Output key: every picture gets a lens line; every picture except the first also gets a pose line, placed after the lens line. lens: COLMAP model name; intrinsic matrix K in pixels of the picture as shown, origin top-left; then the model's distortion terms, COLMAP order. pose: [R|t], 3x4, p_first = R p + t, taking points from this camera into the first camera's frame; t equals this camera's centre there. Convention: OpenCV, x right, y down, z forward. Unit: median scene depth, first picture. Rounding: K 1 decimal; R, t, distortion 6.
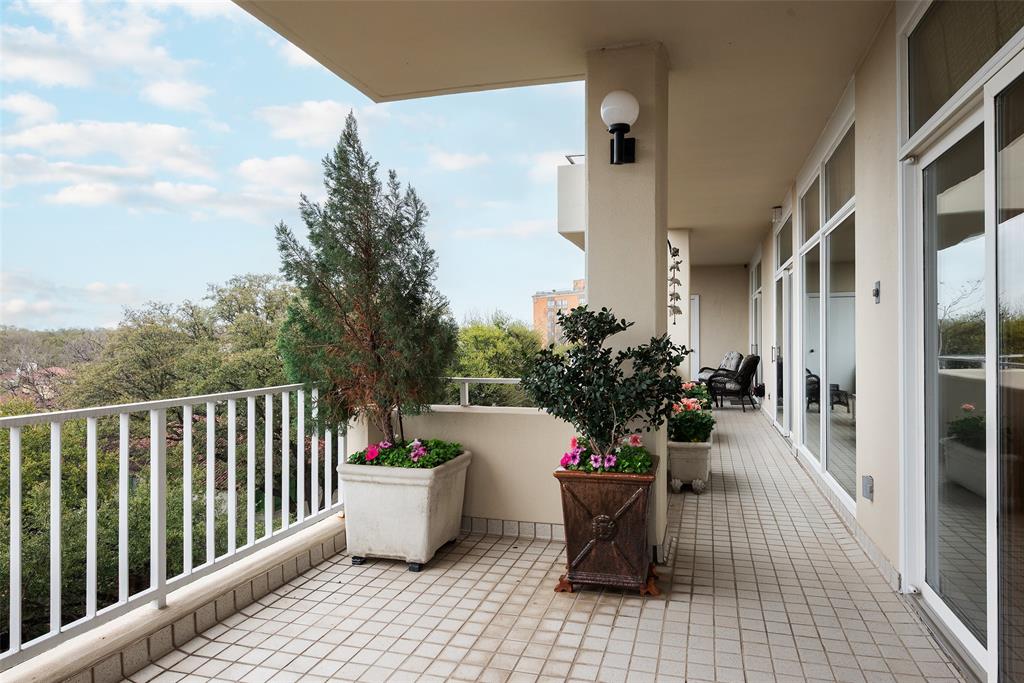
lens RADIAL K [[568.3, 0, 513.2], [0, 568.3, 339.4], [0, 0, 1]] dist [-0.002849, -0.000417]
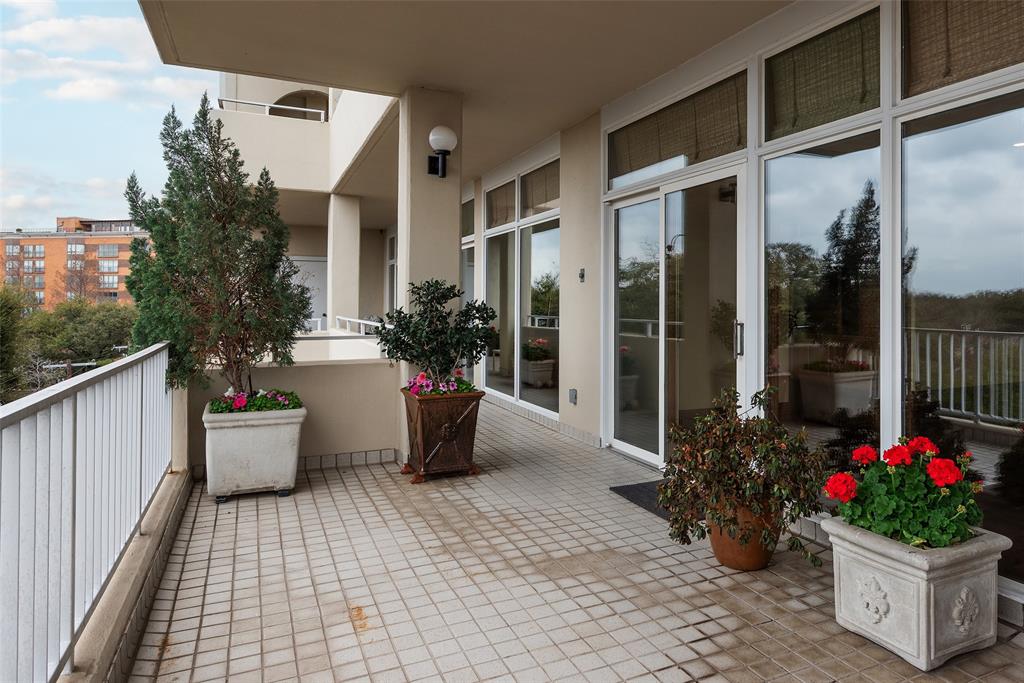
lens RADIAL K [[568.3, 0, 521.3], [0, 568.3, 304.3], [0, 0, 1]] dist [-0.002849, -0.000417]
pose [[0.826473, 0.003777, 0.562964, -0.497761], [-0.006759, 0.999972, 0.003215, -0.003144], [-0.562936, -0.006462, 0.826475, -0.302315]]
